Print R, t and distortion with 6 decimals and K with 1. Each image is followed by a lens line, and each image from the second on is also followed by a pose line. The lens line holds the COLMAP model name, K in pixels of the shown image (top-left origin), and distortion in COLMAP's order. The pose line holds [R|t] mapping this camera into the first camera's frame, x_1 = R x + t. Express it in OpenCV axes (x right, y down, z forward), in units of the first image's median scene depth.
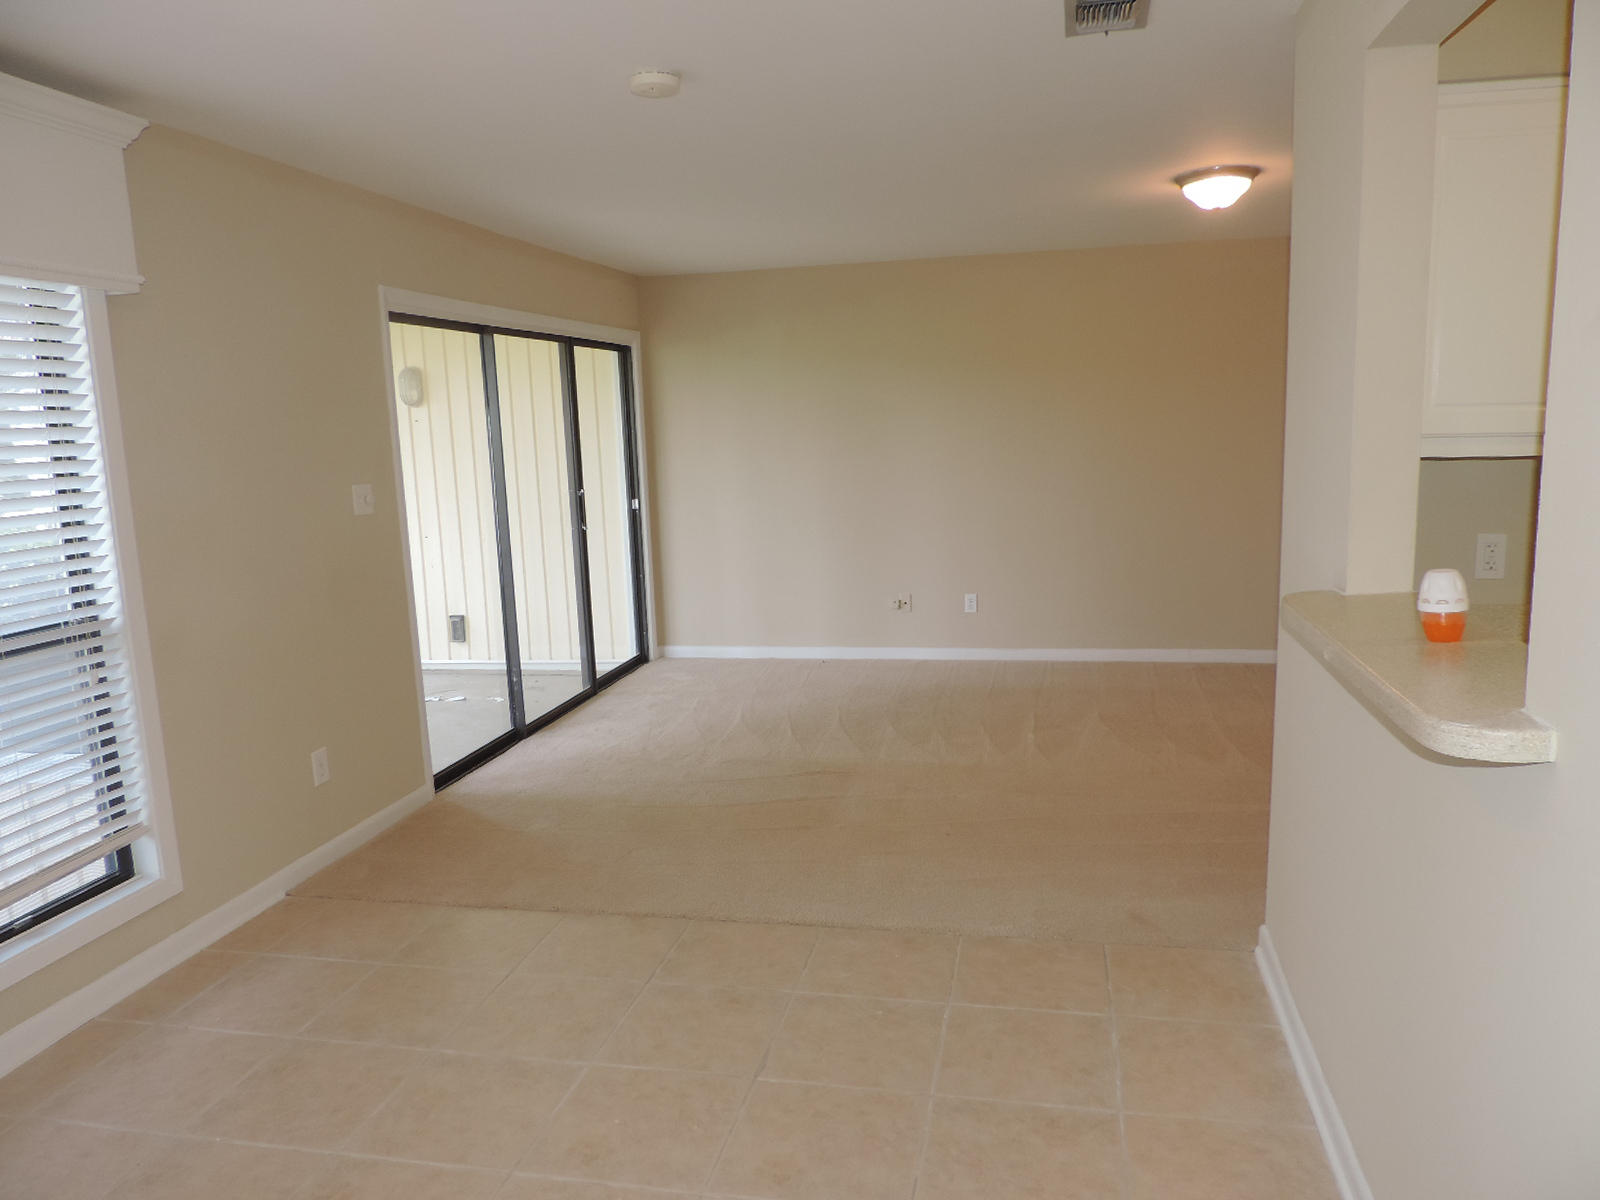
lens RADIAL K [[1143.4, 0, 794.8], [0, 1143.4, 597.3], [0, 0, 1]] dist [-0.020716, 0.004722]
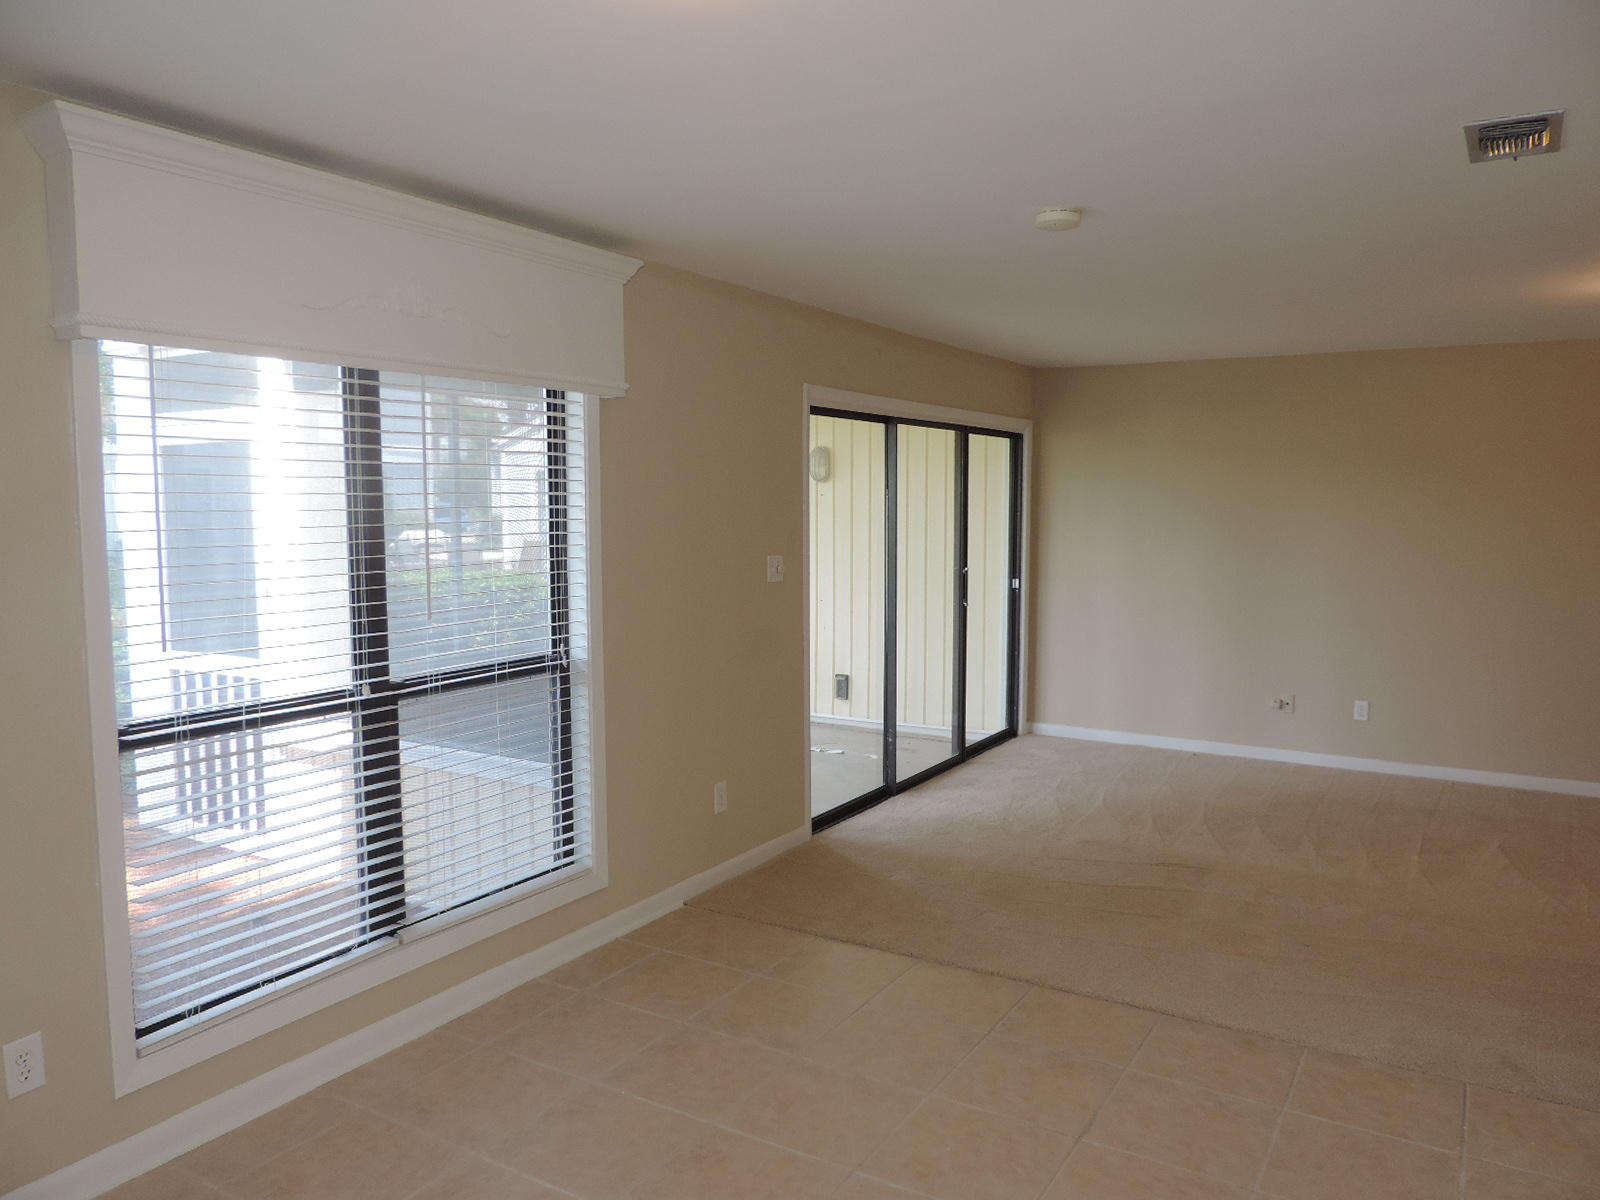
lens RADIAL K [[1143.4, 0, 802.0], [0, 1143.4, 589.5], [0, 0, 1]] dist [-0.020716, 0.004722]
pose [[0.945420, 0.066785, -0.318937, 0.014431], [-0.088122, 0.994702, -0.052930, -0.005842], [0.313712, 0.078146, 0.946297, -0.075626]]
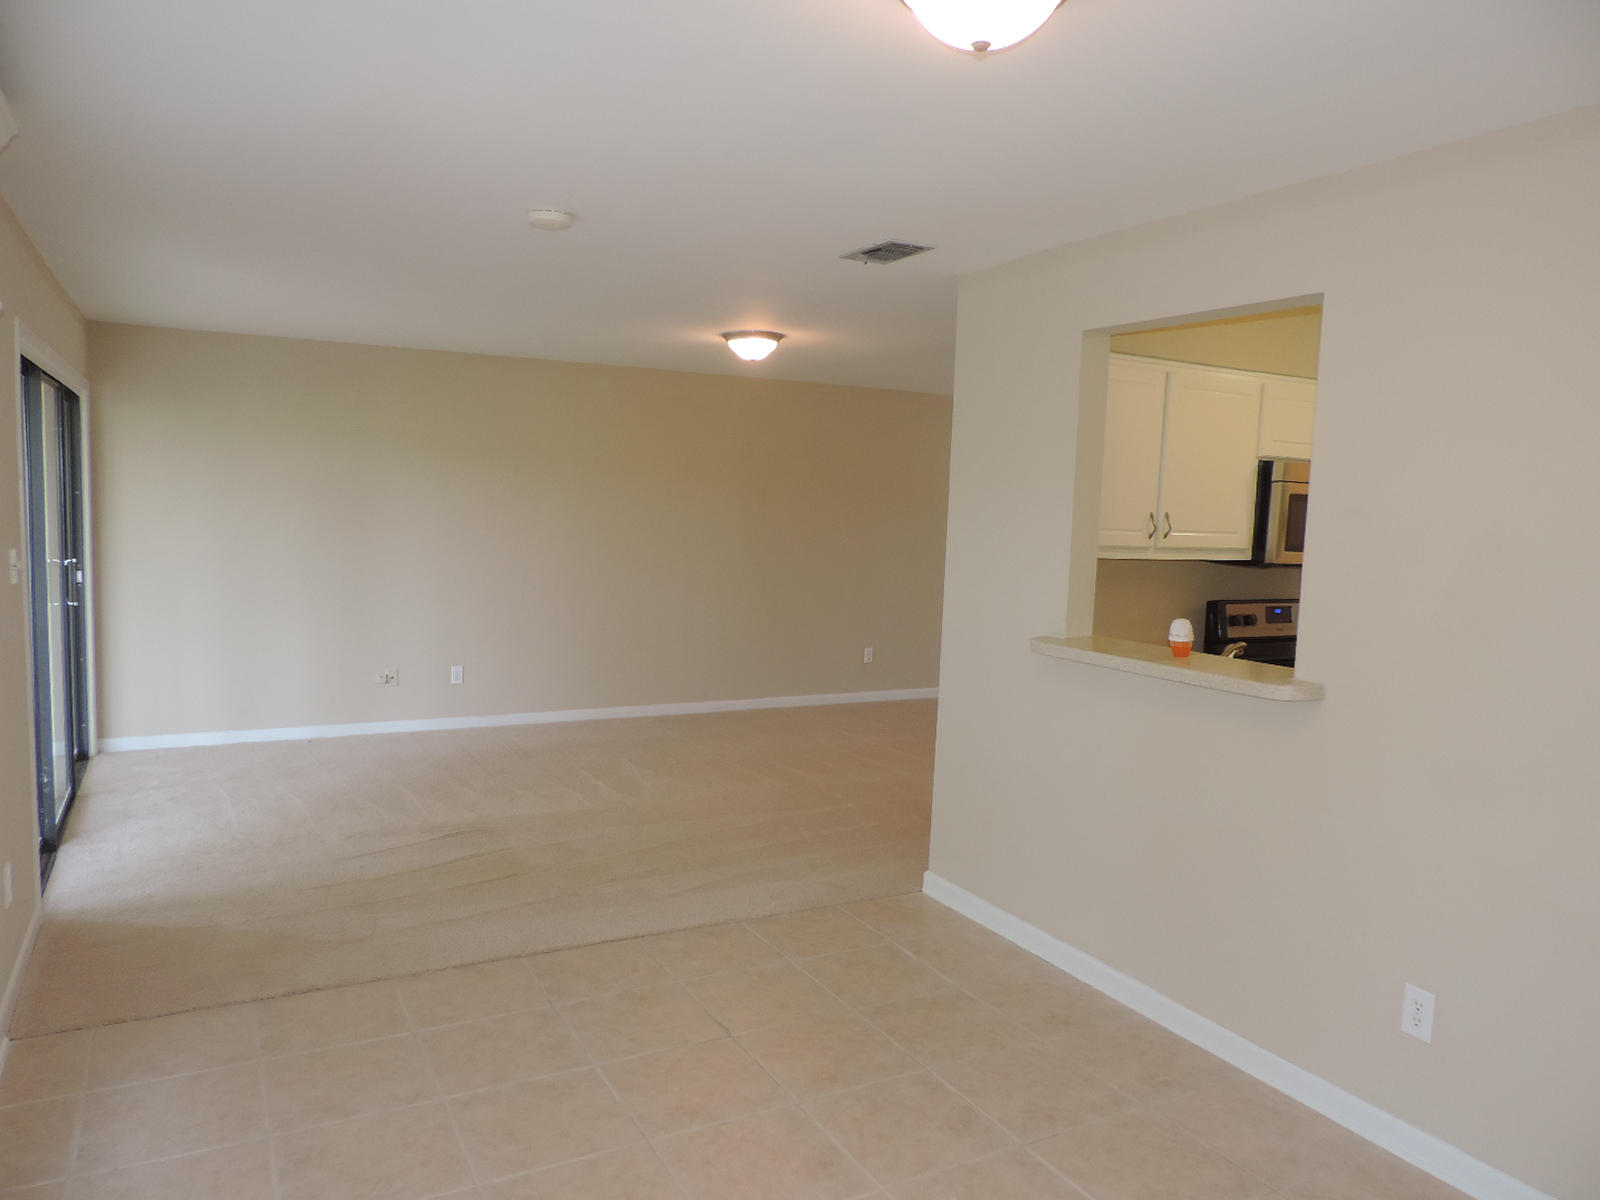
lens RADIAL K [[1143.4, 0, 799.3], [0, 1143.4, 584.1], [0, 0, 1]] dist [-0.020716, 0.004722]
pose [[0.755711, 0.011975, 0.654796, -0.469535], [0.042327, 0.996849, -0.067080, 0.009054], [-0.653537, 0.078408, 0.752823, -0.017082]]
